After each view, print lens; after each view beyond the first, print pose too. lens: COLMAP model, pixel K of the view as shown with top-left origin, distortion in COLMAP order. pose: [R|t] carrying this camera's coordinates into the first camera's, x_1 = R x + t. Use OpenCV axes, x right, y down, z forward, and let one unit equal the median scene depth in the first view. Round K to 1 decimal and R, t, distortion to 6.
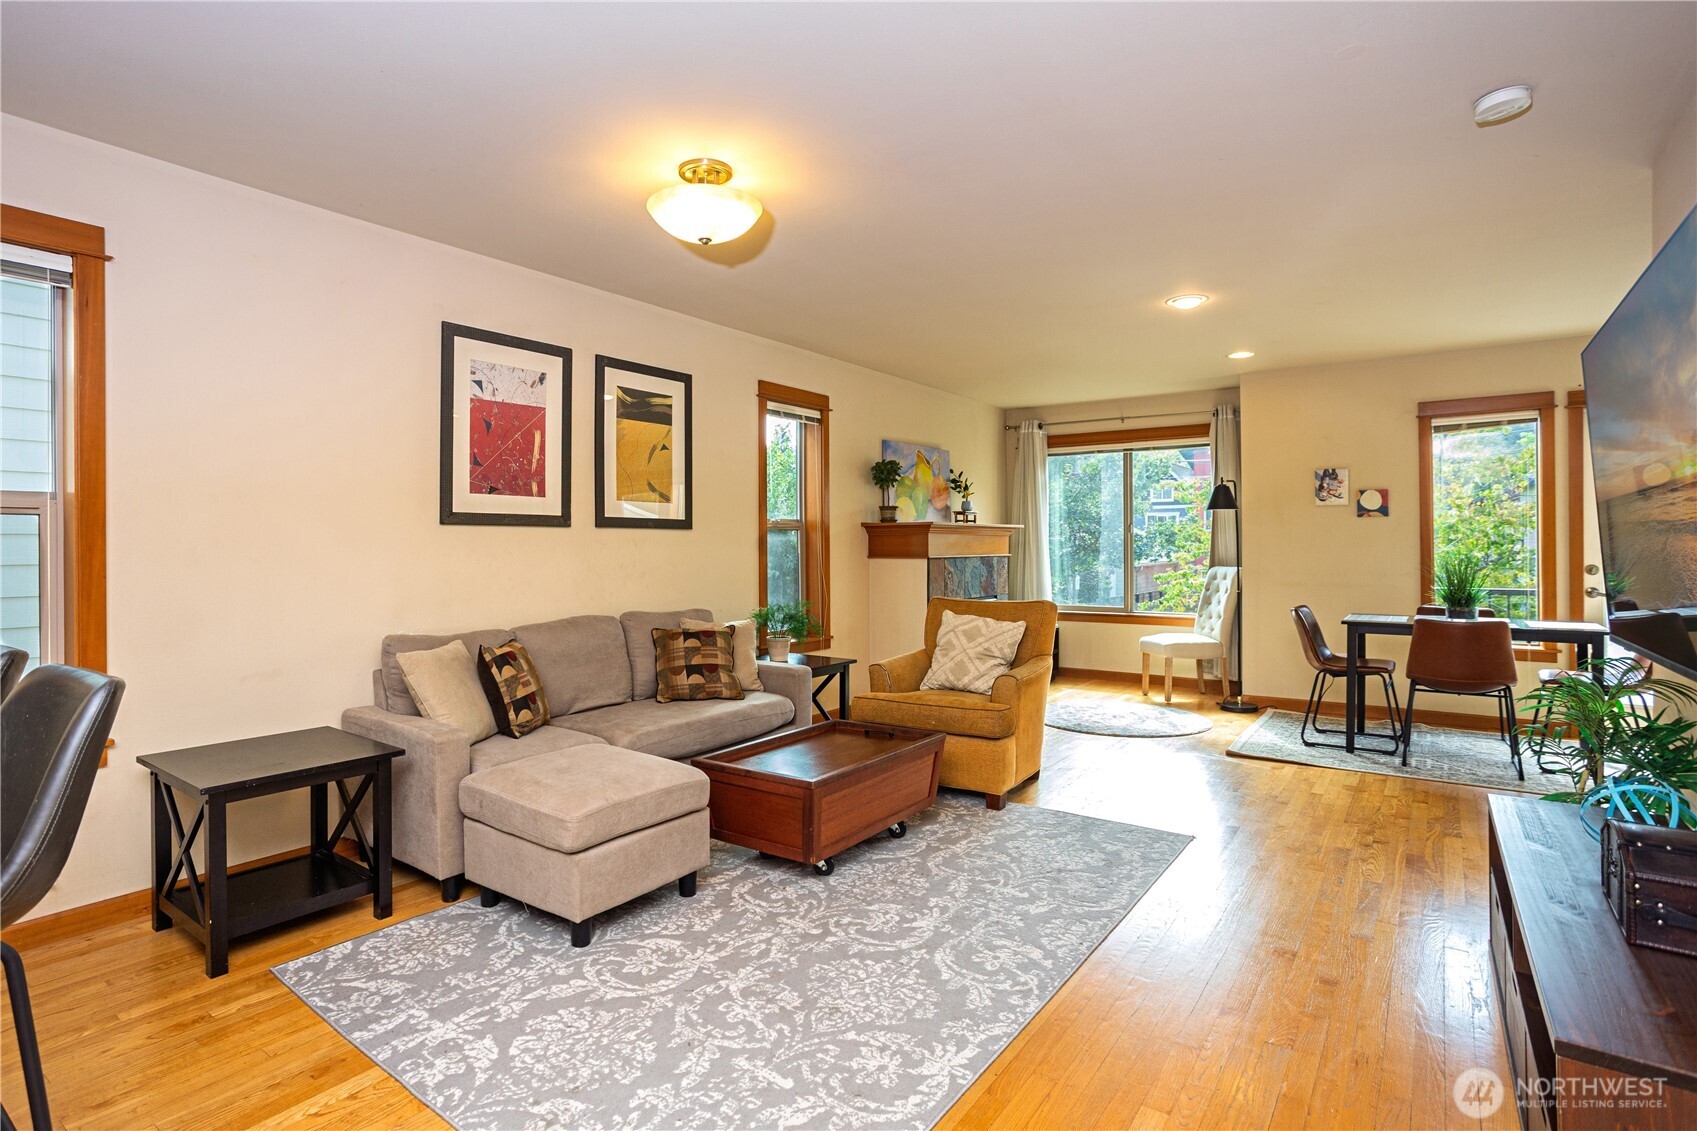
lens RADIAL K [[876.3, 0, 830.7], [0, 876.3, 555.6], [0, 0, 1]] dist [-0.046482, 0.018139]
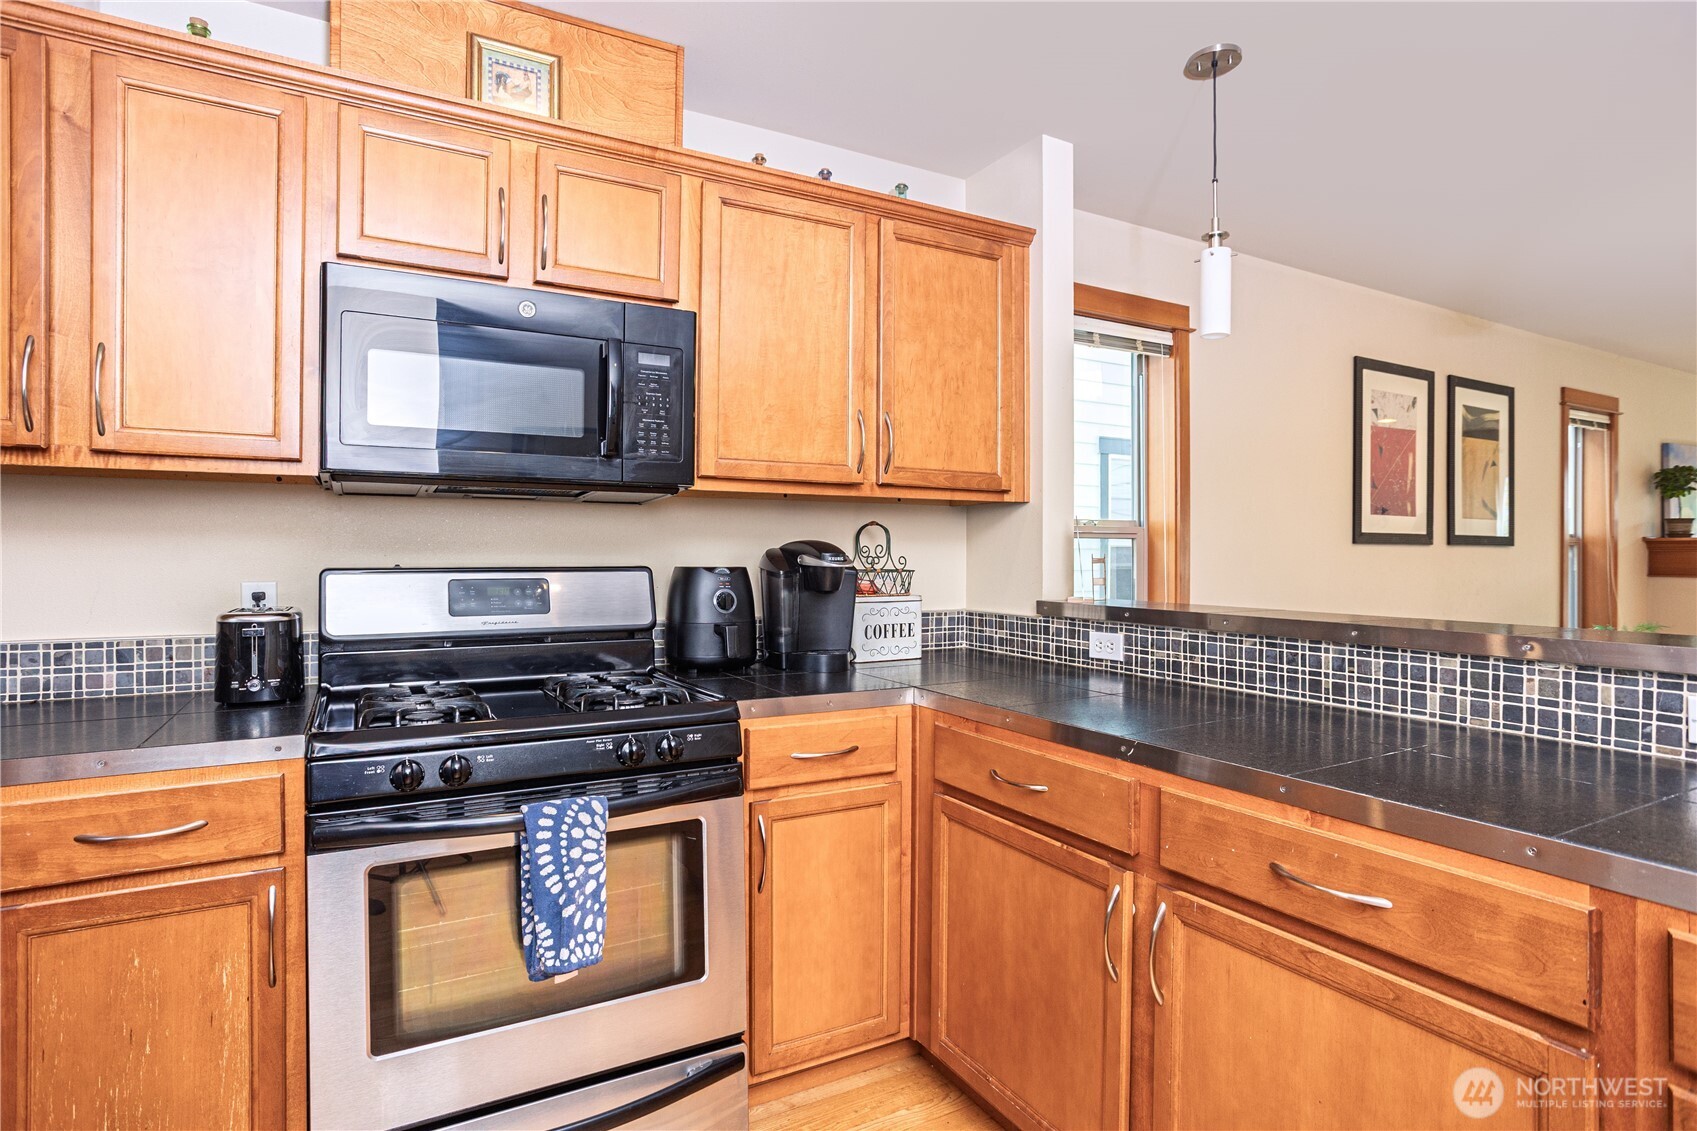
lens RADIAL K [[876.3, 0, 830.7], [0, 876.3, 555.6], [0, 0, 1]] dist [-0.046482, 0.018139]
pose [[0.900172, 0.012320, -0.435361, -0.451106], [-0.013326, 0.999911, 0.000744, -0.010919], [0.435331, 0.005132, 0.900256, -0.198825]]
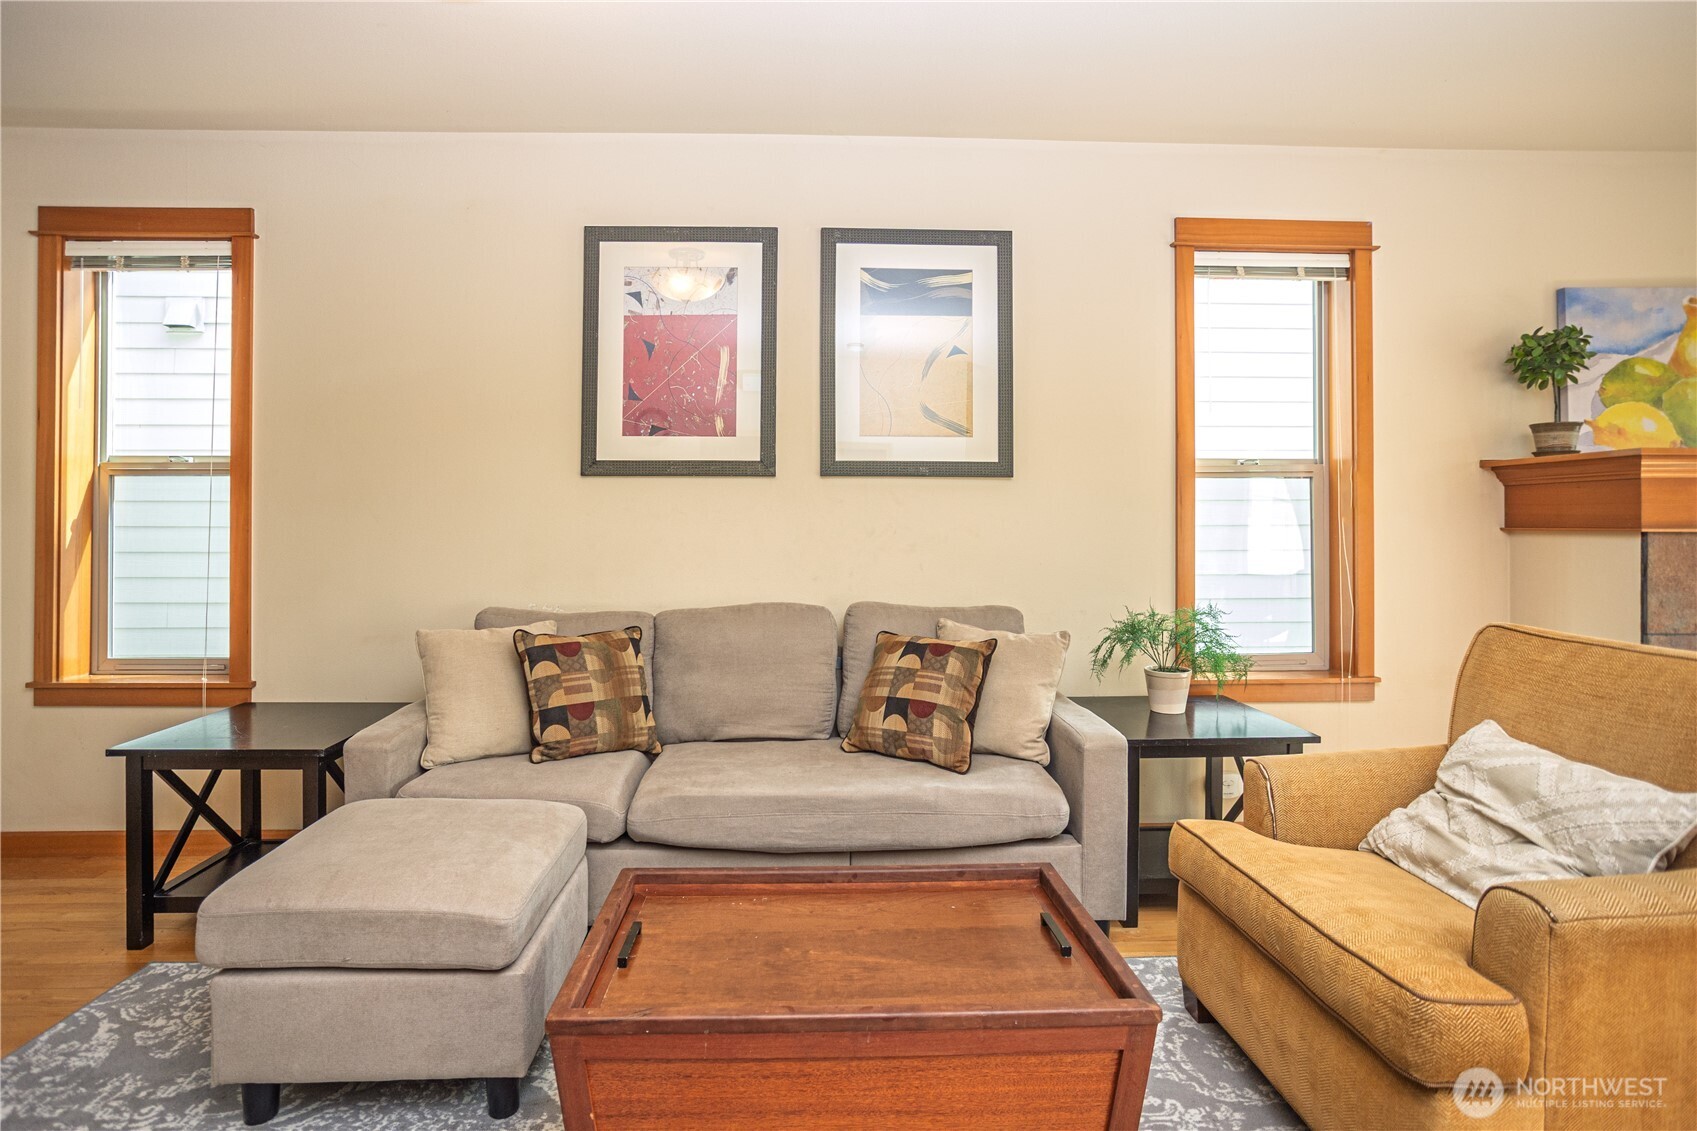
lens RADIAL K [[837.9, 0, 846.8], [0, 837.9, 533.4], [0, 0, 1]] dist [-0.048520, 0.015640]
pose [[0.608554, 0.001982, -0.793510, 0.254168], [-0.012131, 0.999903, -0.006806, 0.015685], [0.793420, 0.013768, 0.608519, 0.578415]]
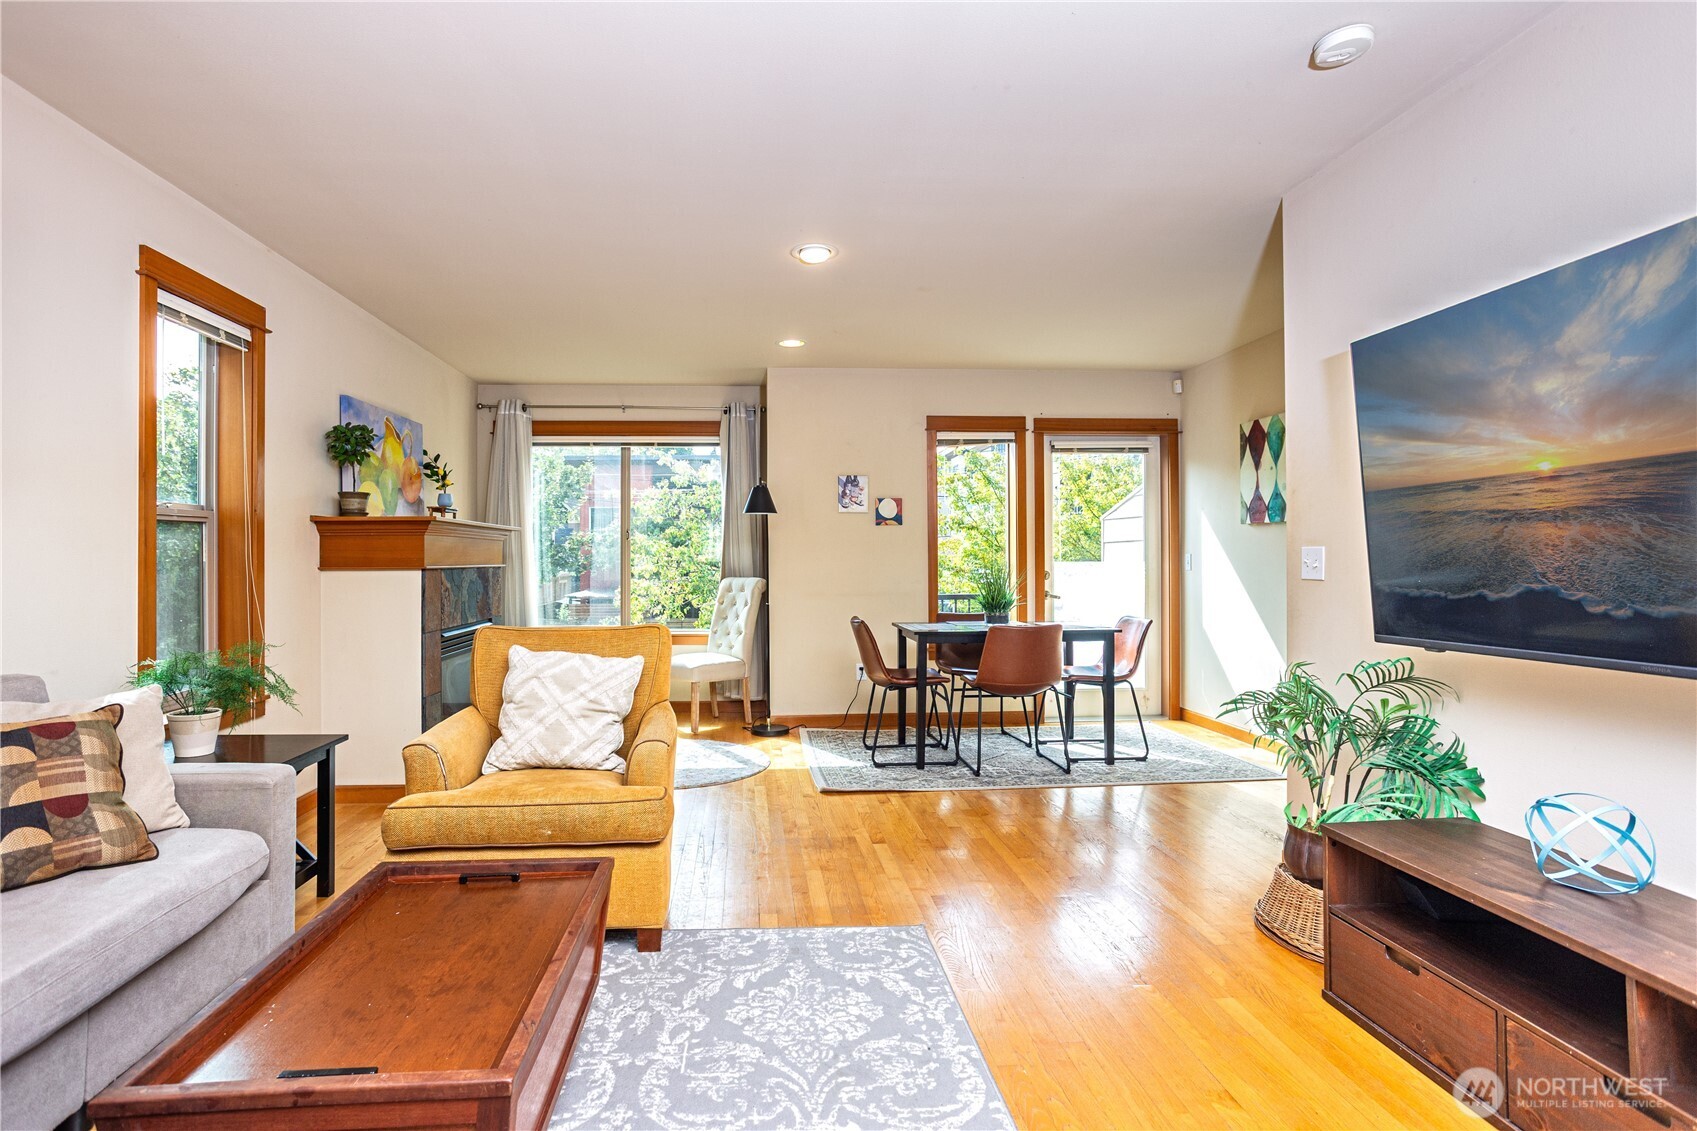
lens RADIAL K [[858.0, 0, 802.8], [0, 858.0, 552.4], [0, 0, 1]] dist [-0.060998, 0.041352]
pose [[0.769617, 0.006186, 0.638476, -0.113808], [0.008606, 0.999762, -0.020061, 0.007639], [-0.638448, 0.020934, 0.769380, 0.385772]]
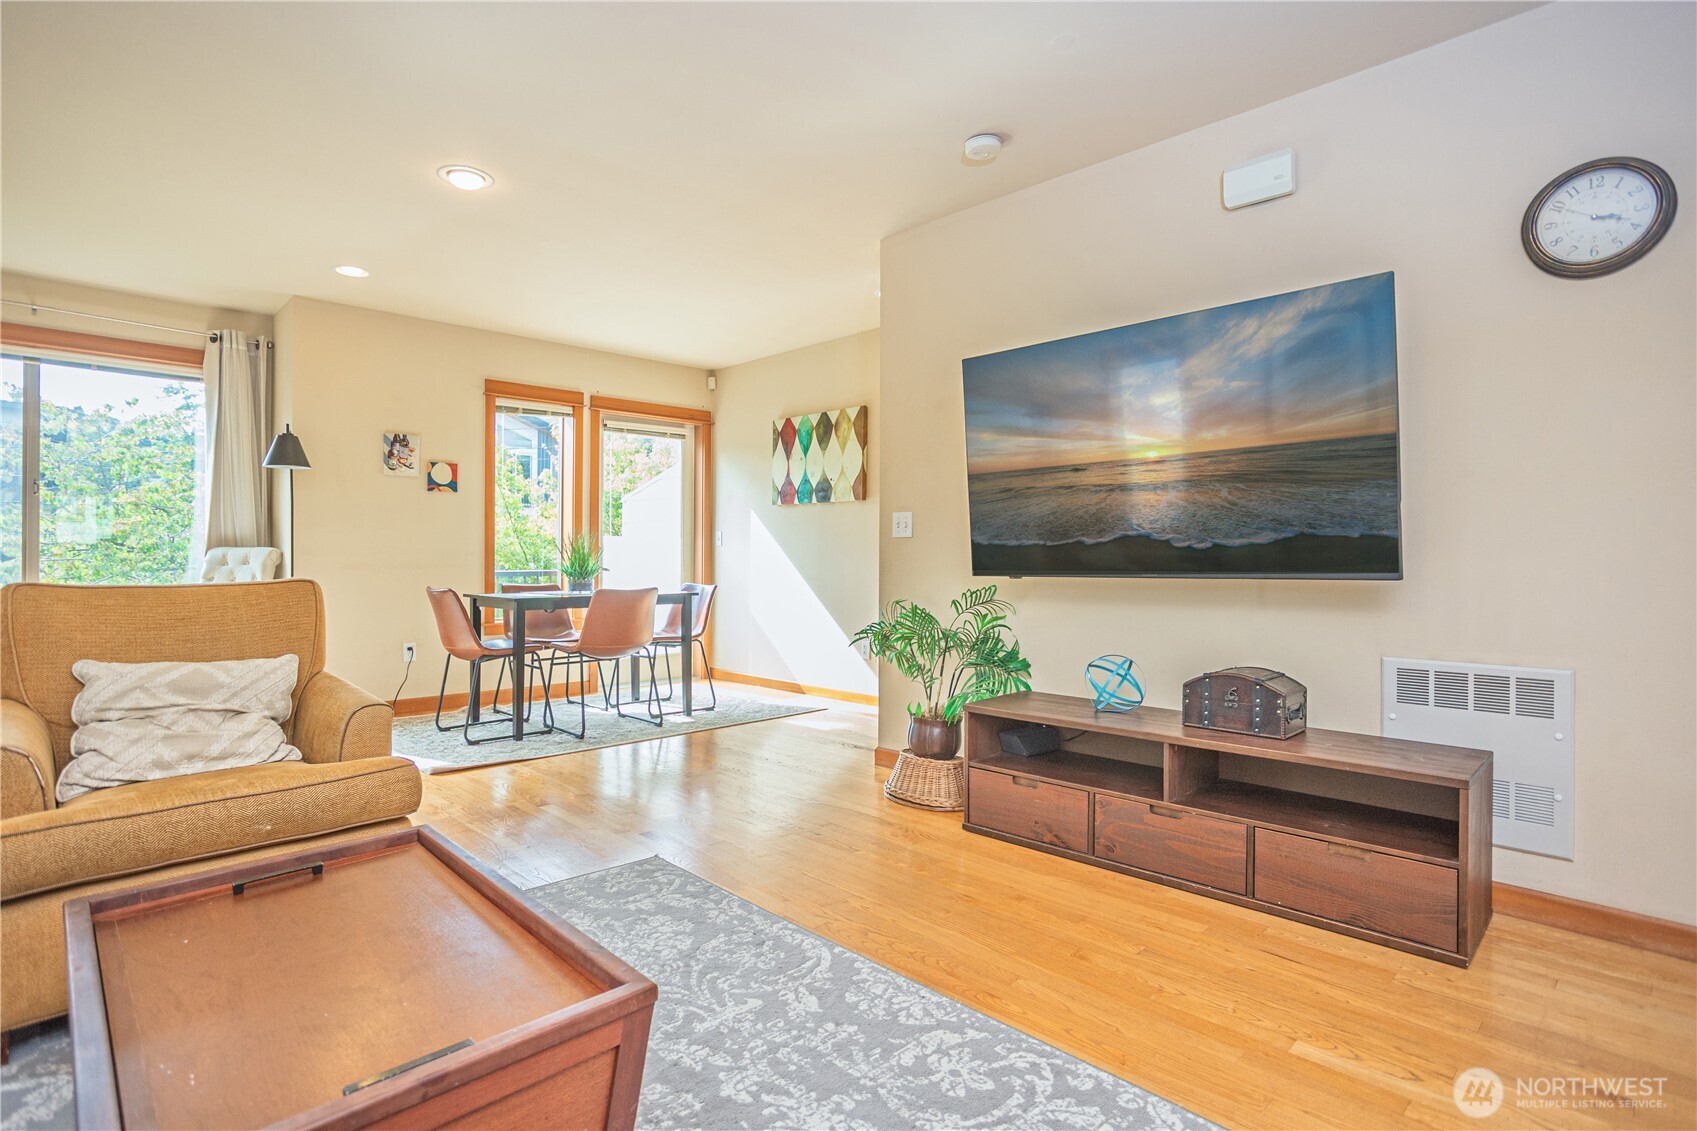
lens RADIAL K [[848.8, 0, 848.5], [0, 848.8, 565.5], [0, 0, 1]] dist [-0.048569, 0.030497]
pose [[0.158621, -0.007691, 0.987310, -0.254263], [0.008762, 0.999941, 0.006381, 0.042112], [-0.987301, 0.007639, 0.158679, 0.556998]]
